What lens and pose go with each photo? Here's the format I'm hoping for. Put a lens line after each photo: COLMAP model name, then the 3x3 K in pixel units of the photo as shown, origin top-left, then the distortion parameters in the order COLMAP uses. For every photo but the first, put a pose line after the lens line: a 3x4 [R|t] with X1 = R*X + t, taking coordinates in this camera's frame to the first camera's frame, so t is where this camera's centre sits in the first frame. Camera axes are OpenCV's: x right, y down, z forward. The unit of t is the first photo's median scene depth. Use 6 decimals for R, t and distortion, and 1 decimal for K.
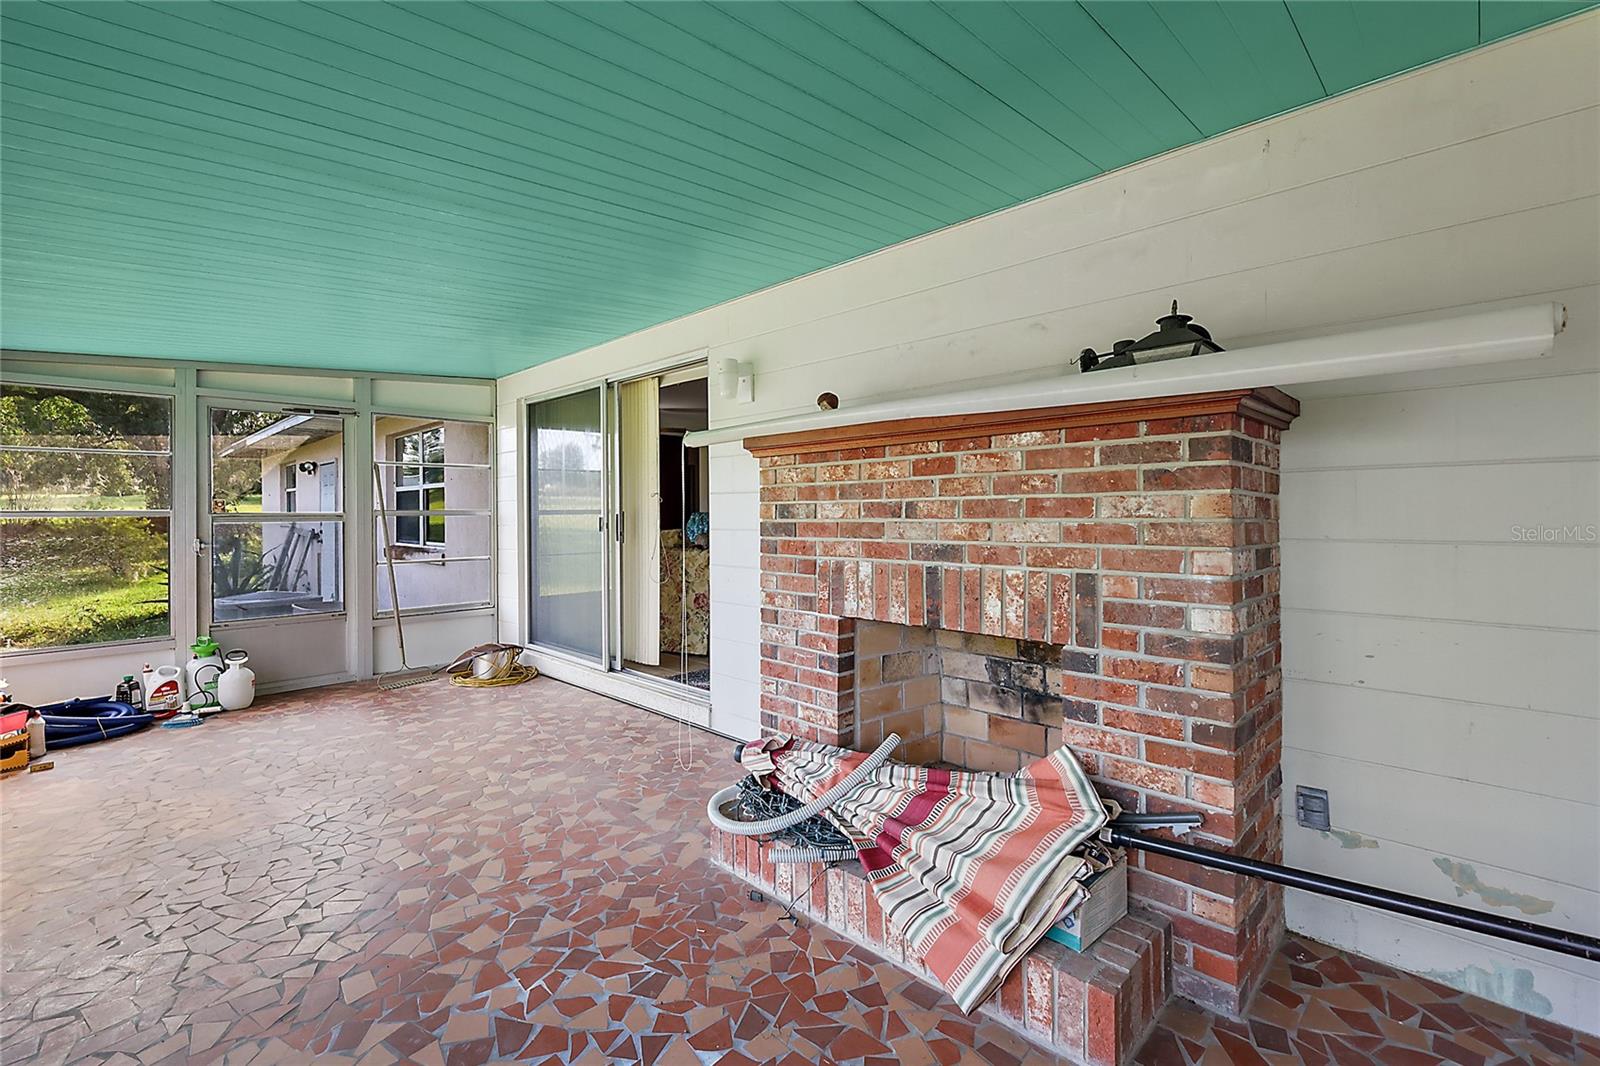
lens RADIAL K [[693.9, 0, 795.0], [0, 693.9, 517.0], [0, 0, 1]] dist [-0.000357, -0.000216]
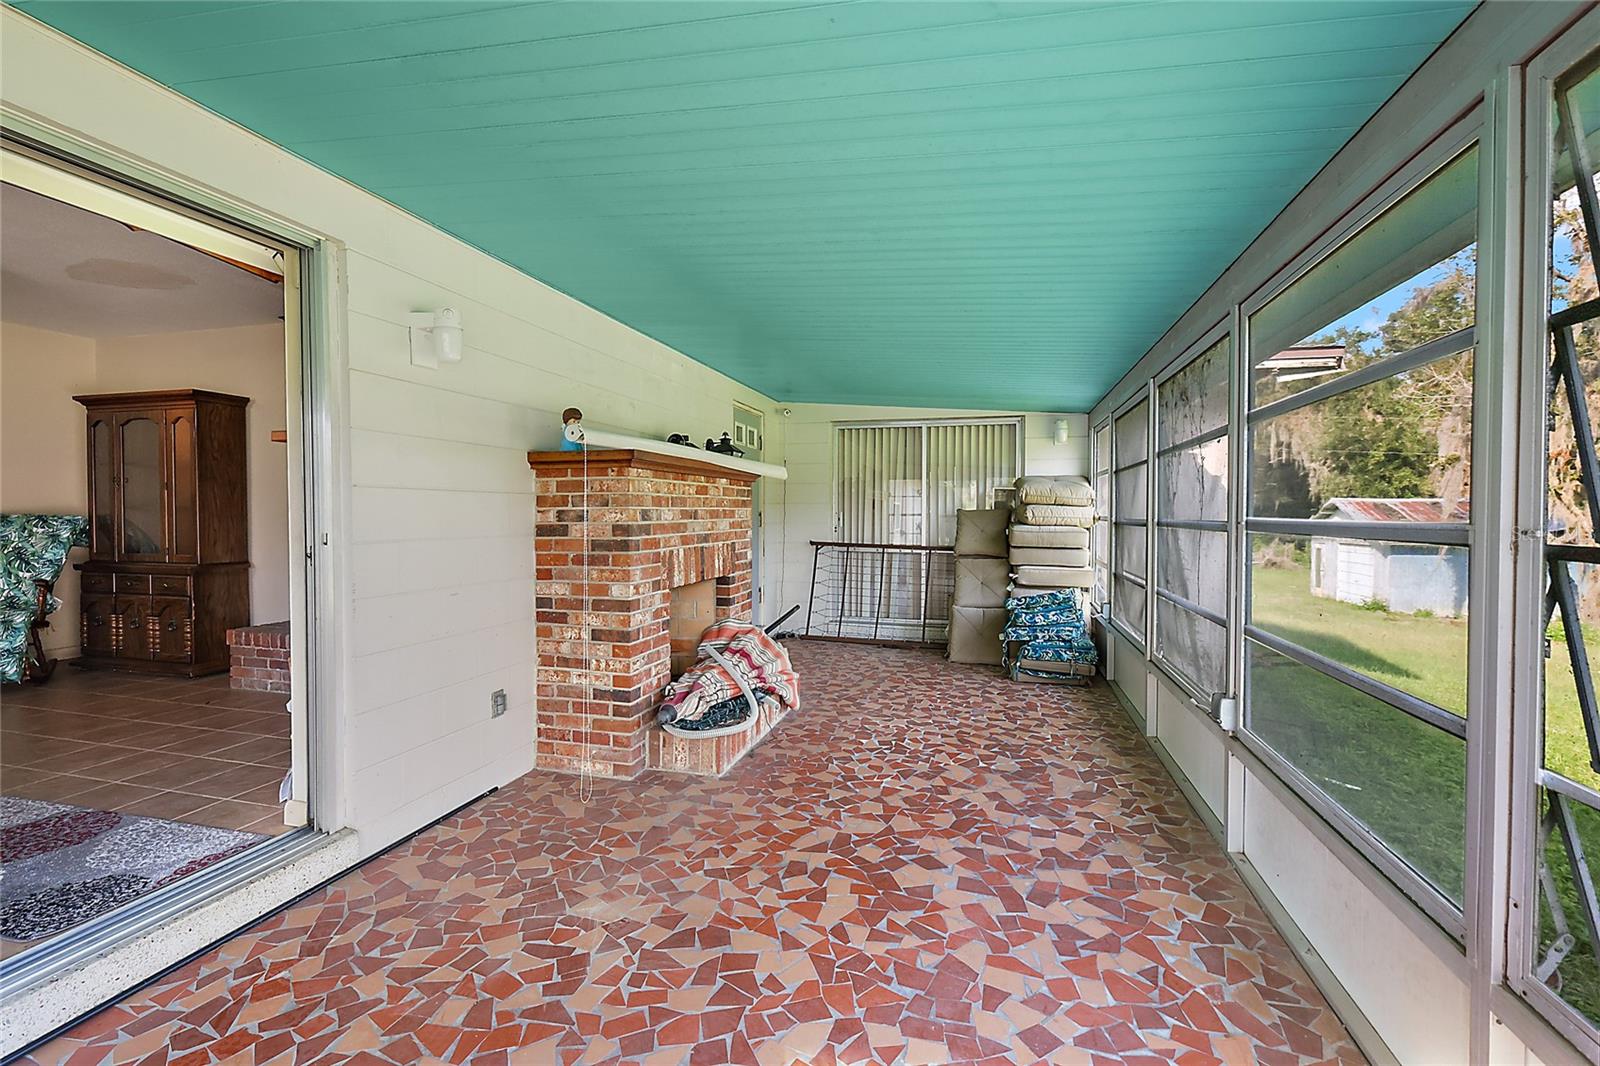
lens RADIAL K [[693.9, 0, 798.3], [0, 693.9, 527.6], [0, 0, 1]] dist [-0.000357, -0.000216]
pose [[-0.479365, -0.021140, 0.877361, -1.441361], [0.002128, 0.999679, 0.025251, -0.019916], [-0.877613, 0.013971, -0.479166, 1.595246]]
